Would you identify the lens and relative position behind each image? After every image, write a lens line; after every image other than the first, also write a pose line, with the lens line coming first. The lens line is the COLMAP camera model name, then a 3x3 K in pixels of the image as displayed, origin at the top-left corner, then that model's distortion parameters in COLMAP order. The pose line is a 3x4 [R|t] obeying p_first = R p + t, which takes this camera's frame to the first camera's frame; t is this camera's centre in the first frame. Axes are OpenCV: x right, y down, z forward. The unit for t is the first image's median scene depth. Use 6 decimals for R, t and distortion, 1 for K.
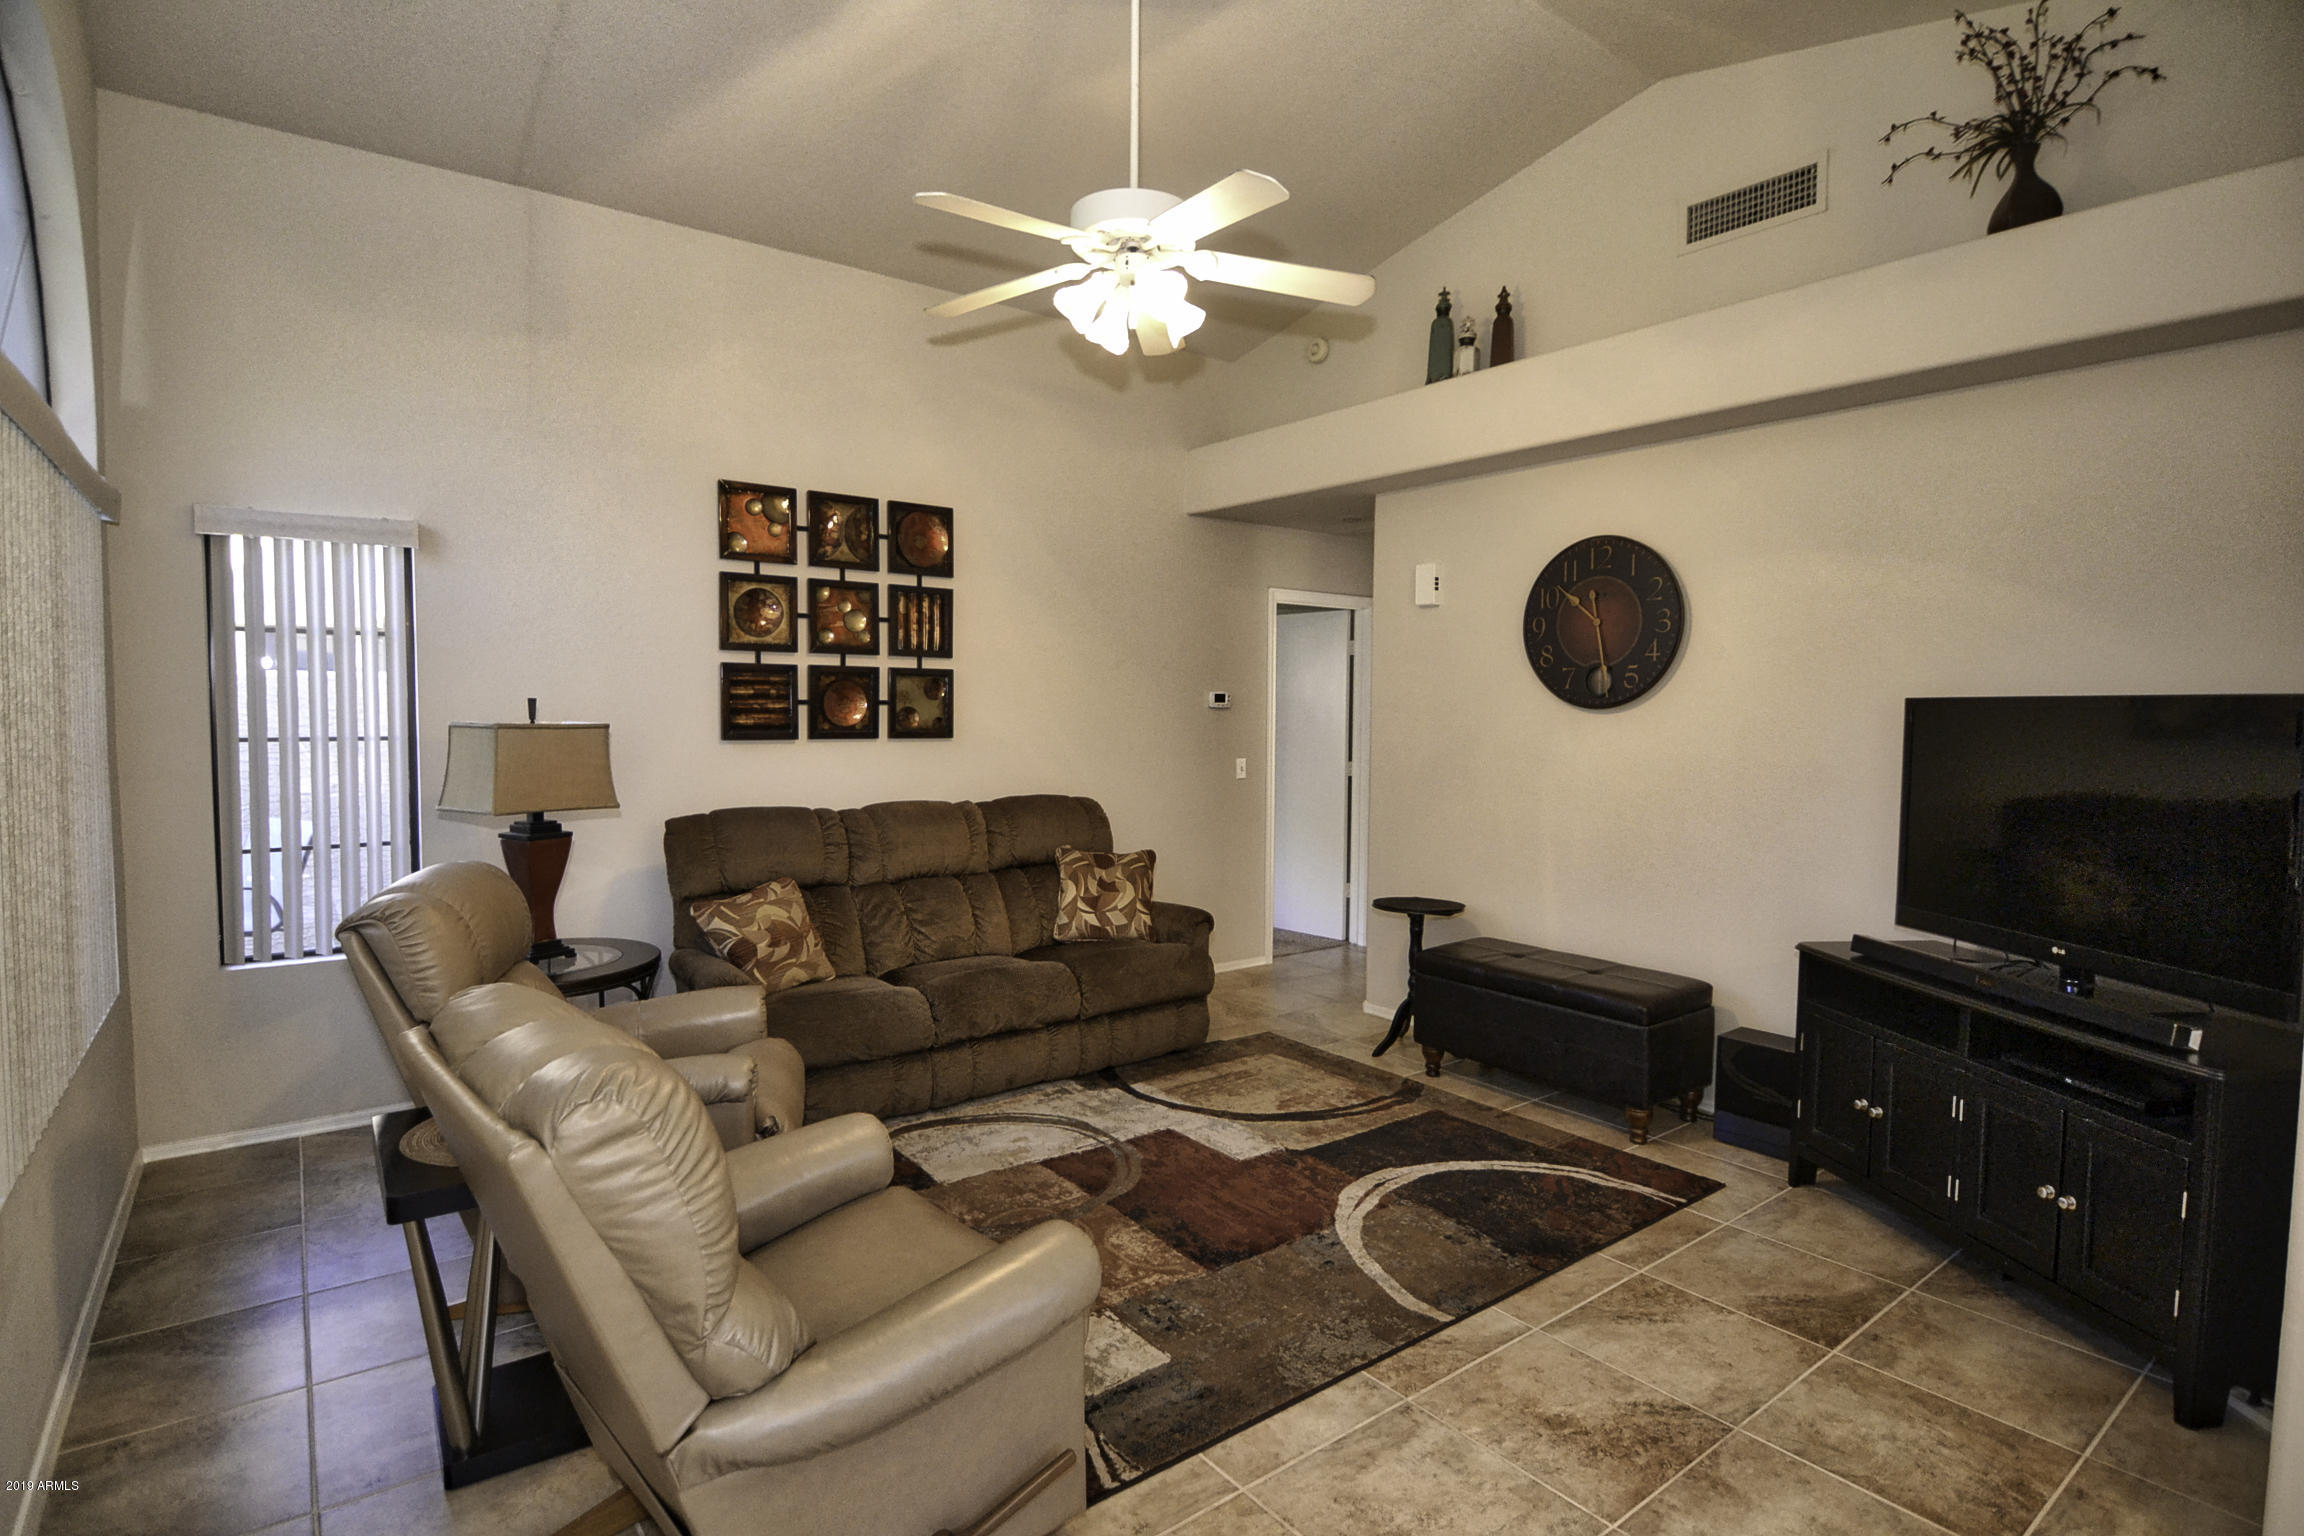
lens RADIAL K [[1134.4, 0, 1147.4], [0, 1134.4, 759.0], [0, 0, 1]] dist [-0.007444, -0.008117]
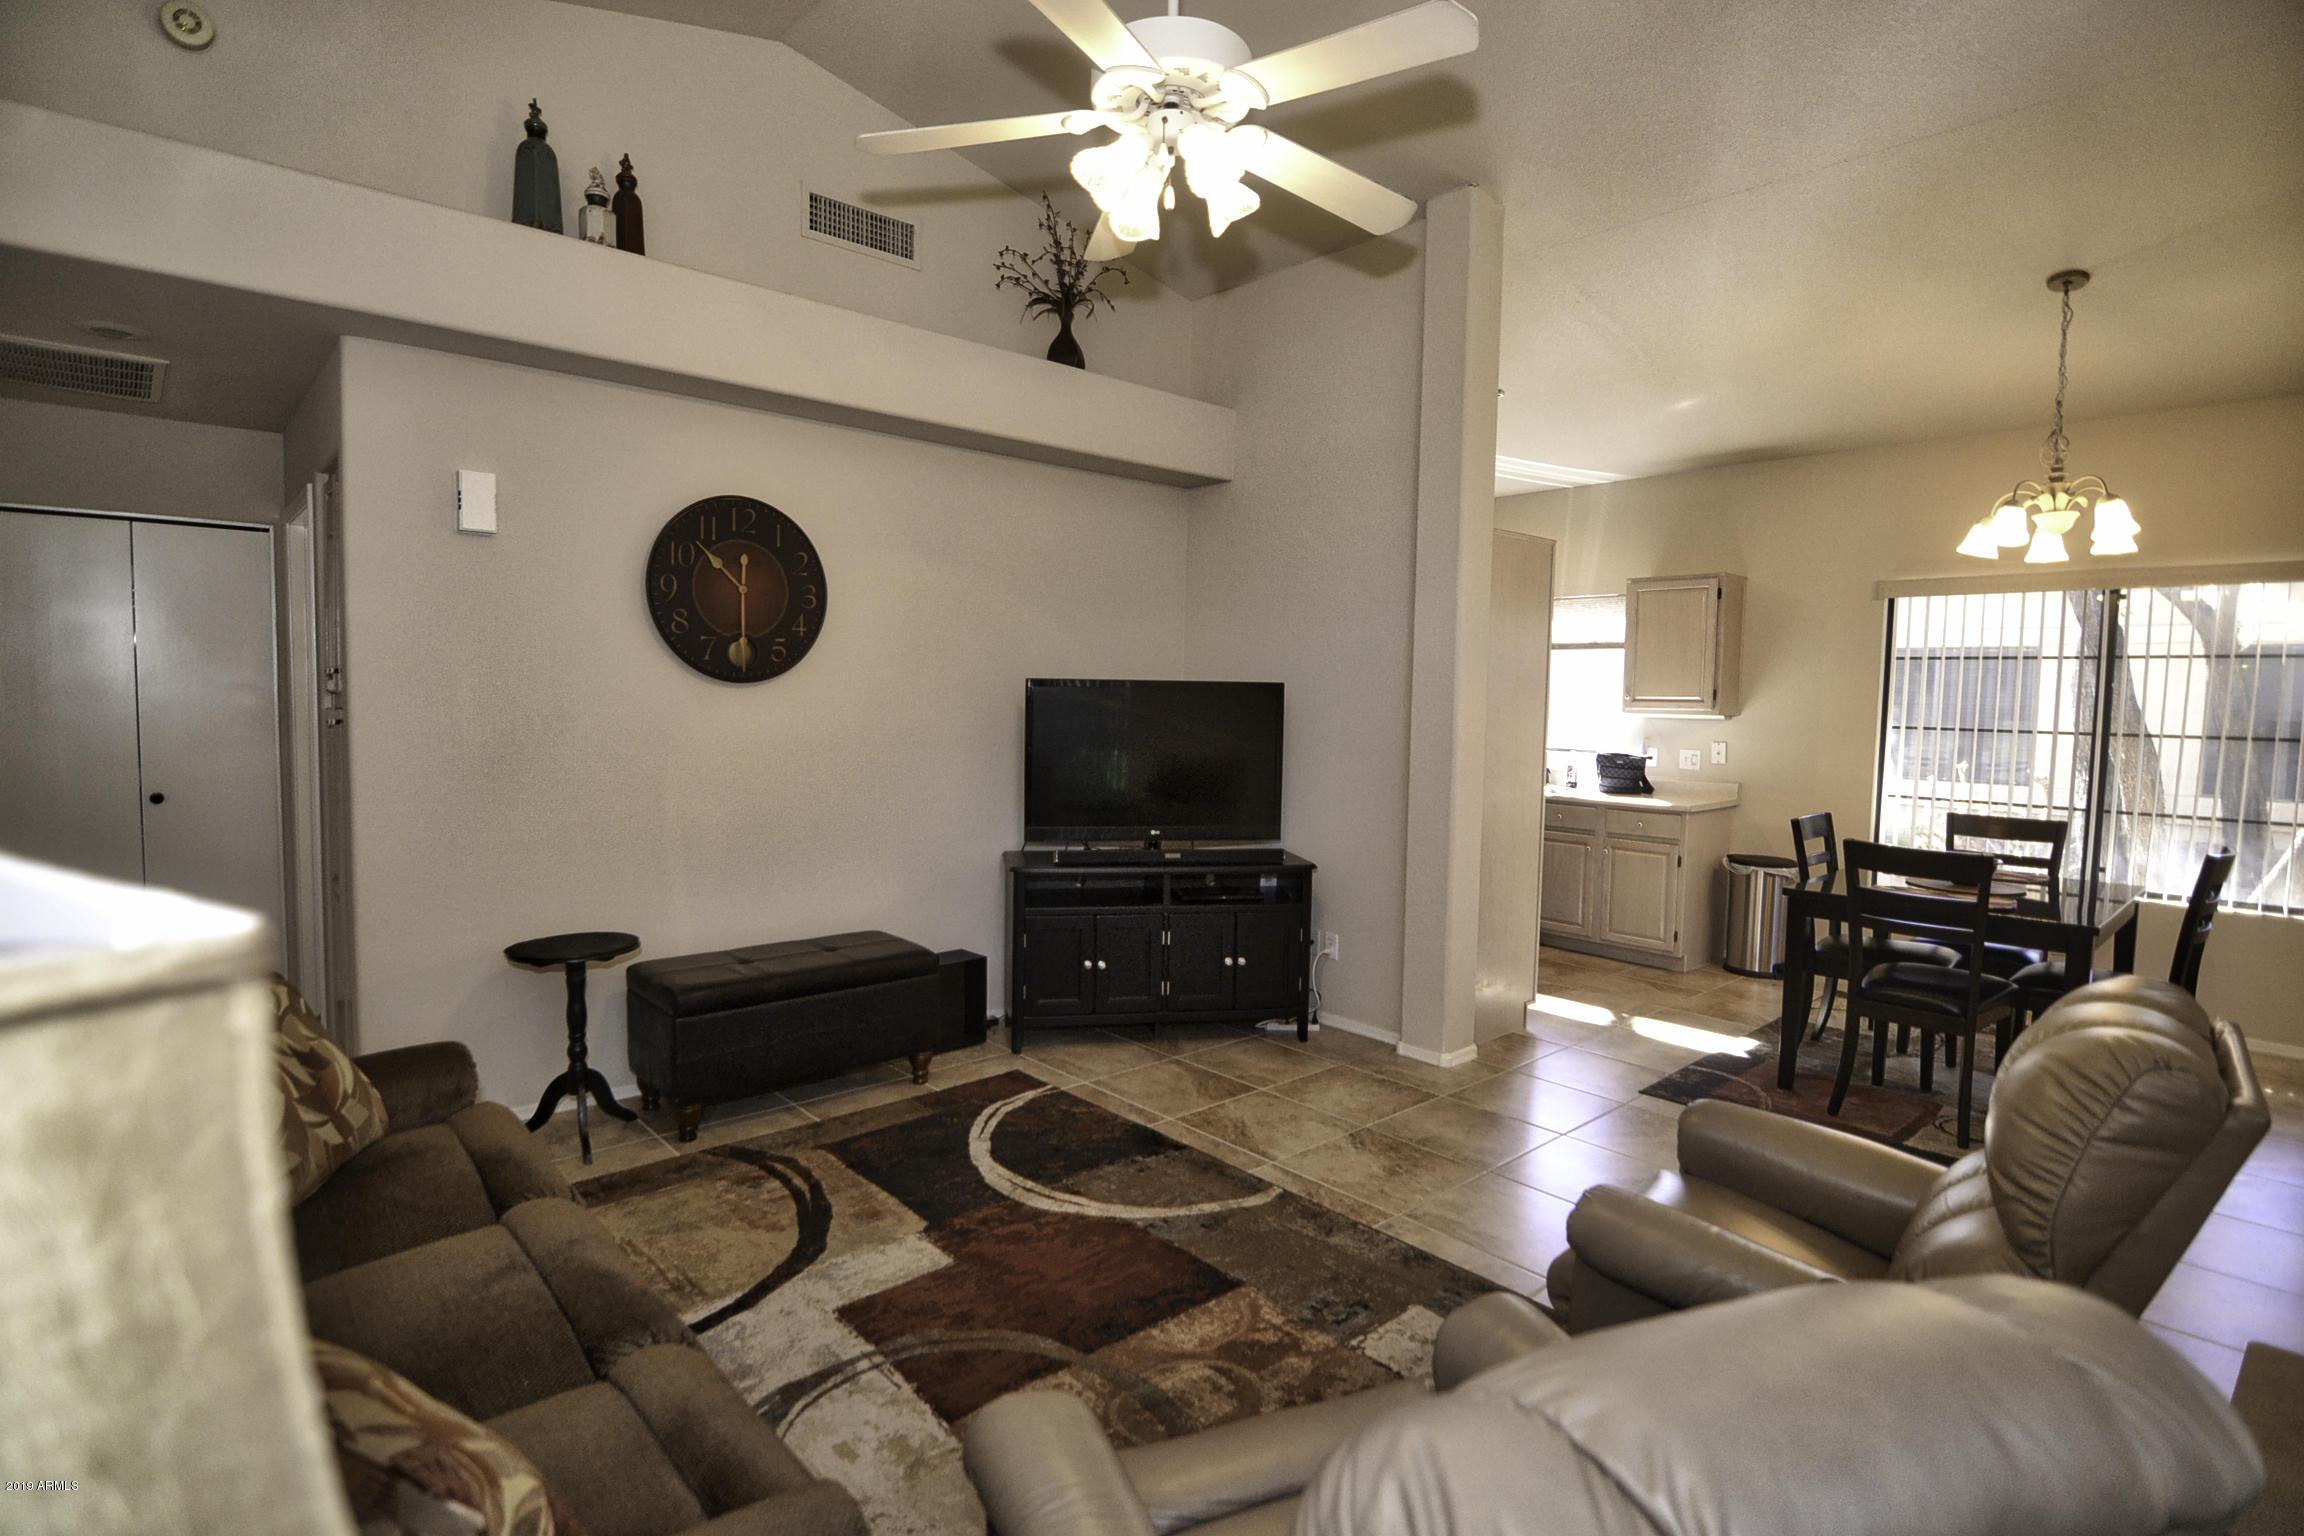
lens RADIAL K [[1134.4, 0, 1118.0], [0, 1134.4, 760.2], [0, 0, 1]] dist [-0.007444, -0.008117]
pose [[-0.063779, -0.071529, 0.995397, -0.659695], [0.028708, 0.996884, 0.073475, -0.047581], [-0.997551, 0.033262, -0.061527, 0.886006]]
